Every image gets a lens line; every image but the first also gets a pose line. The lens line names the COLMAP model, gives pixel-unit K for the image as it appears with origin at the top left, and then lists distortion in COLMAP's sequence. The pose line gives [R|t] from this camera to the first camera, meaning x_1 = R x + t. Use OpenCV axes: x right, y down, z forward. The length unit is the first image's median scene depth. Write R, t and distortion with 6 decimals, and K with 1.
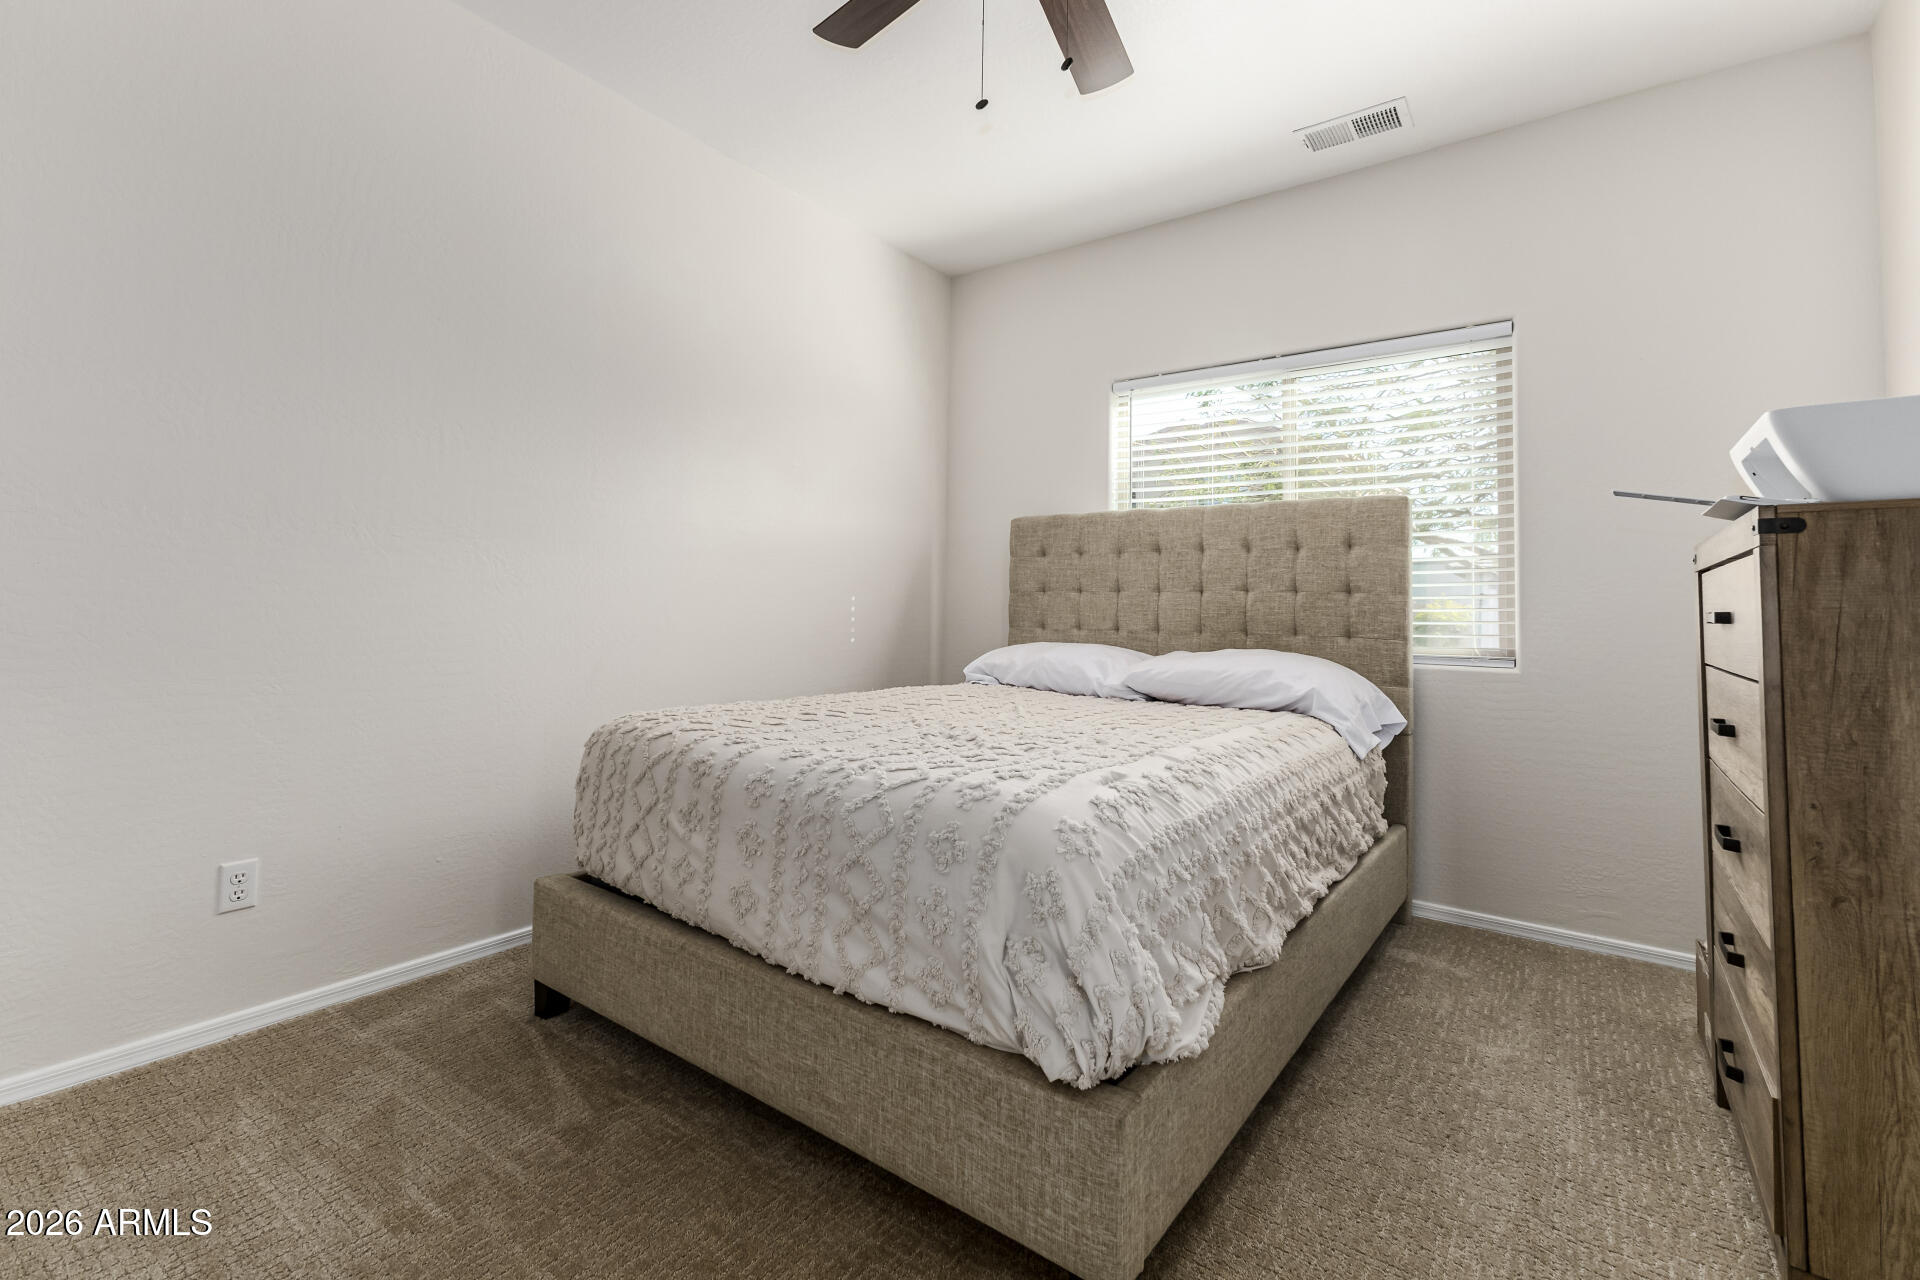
lens RADIAL K [[834.5, 0, 965.0], [0, 834.5, 631.4], [0, 0, 1]] dist [0.011197, -0.000907]
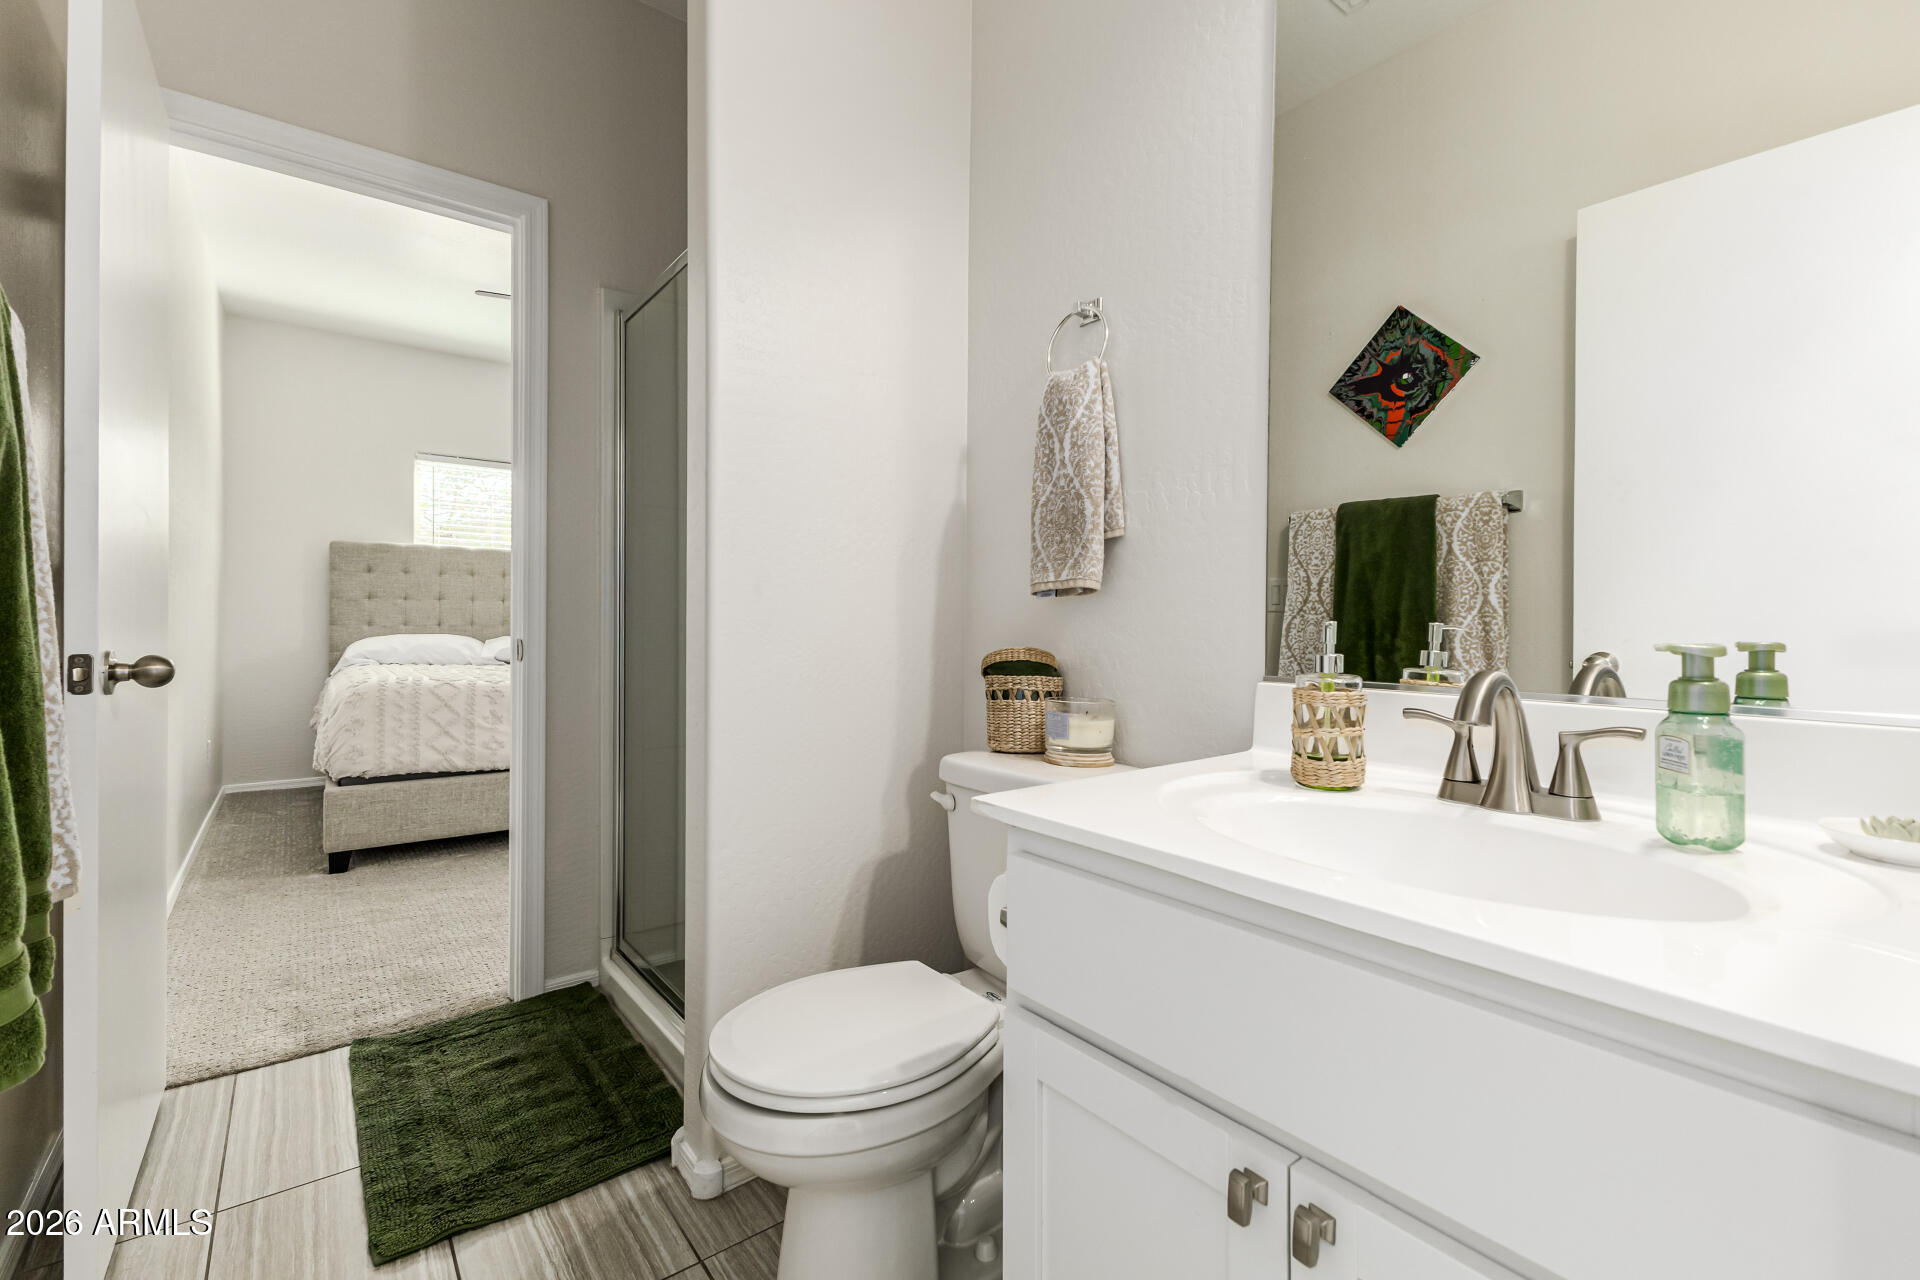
lens RADIAL K [[834.5, 0, 965.0], [0, 834.5, 631.4], [0, 0, 1]] dist [0.011197, -0.000907]
pose [[0.285915, -0.023354, 0.957970, -1.012332], [0.022245, 0.999595, 0.017730, 0.003675], [-0.957997, 0.016241, 0.286319, -0.344042]]
